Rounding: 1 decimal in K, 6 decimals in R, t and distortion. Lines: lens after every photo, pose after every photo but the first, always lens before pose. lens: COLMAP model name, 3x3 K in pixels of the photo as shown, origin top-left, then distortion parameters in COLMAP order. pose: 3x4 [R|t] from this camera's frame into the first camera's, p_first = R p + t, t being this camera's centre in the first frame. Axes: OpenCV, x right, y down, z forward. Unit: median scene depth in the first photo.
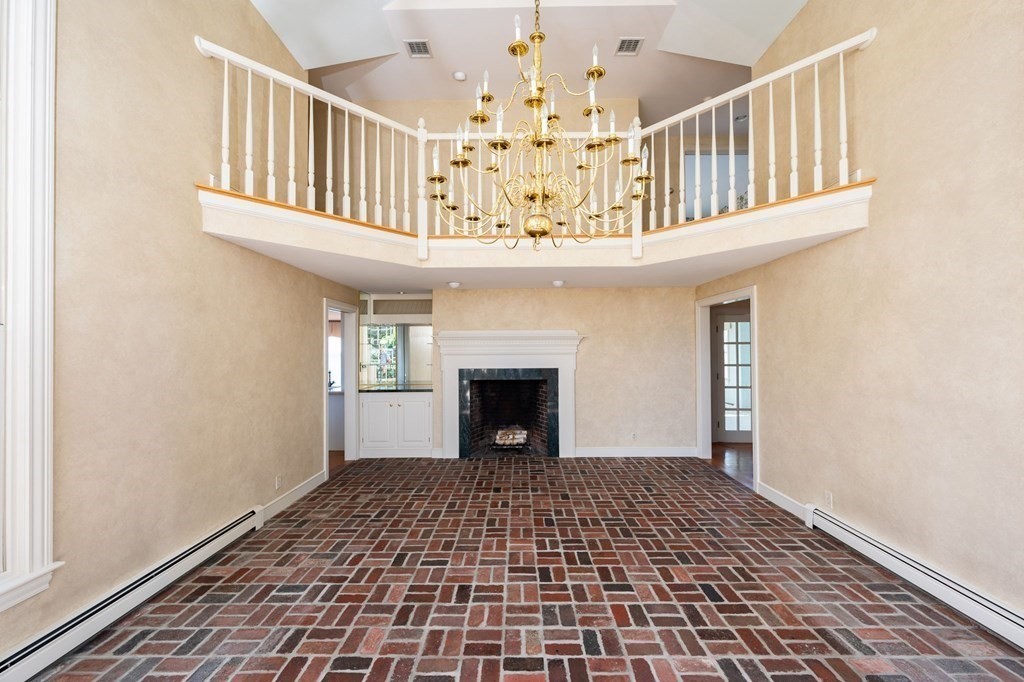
lens RADIAL K [[414.6, 0, 519.9], [0, 414.6, 343.8], [0, 0, 1]] dist [0.000235, 0.000463]
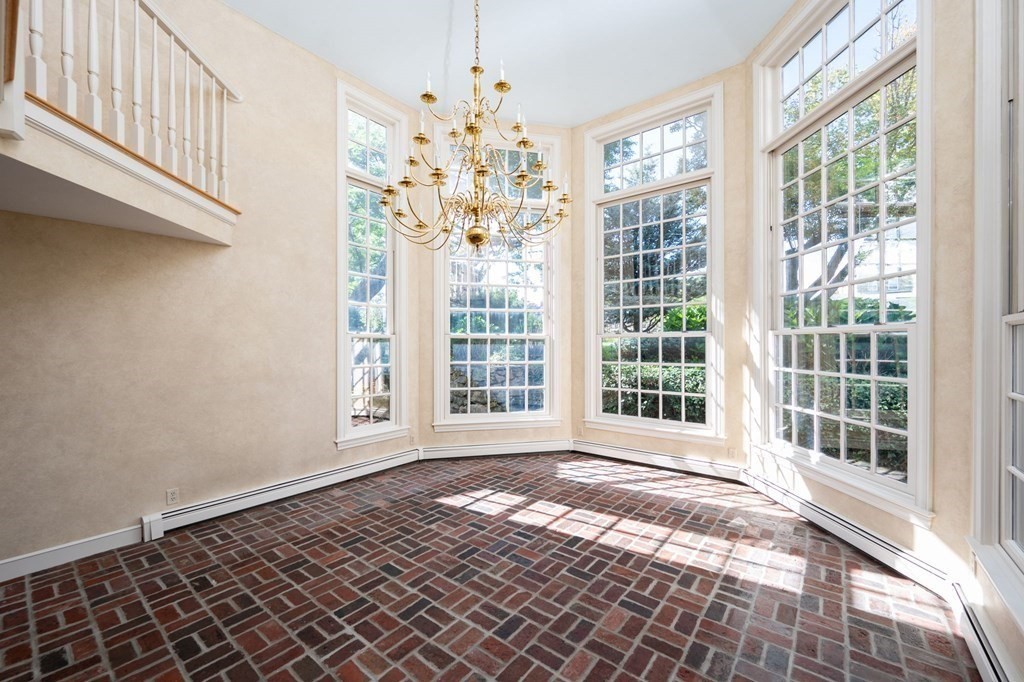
lens RADIAL K [[414.6, 0, 516.0], [0, 414.6, 345.7], [0, 0, 1]] dist [0.000235, 0.000463]
pose [[-0.791596, 0.006974, 0.611005, -0.659621], [-0.001414, 0.999911, -0.013244, 0.032757], [-0.611043, -0.011348, -0.791516, 1.642460]]
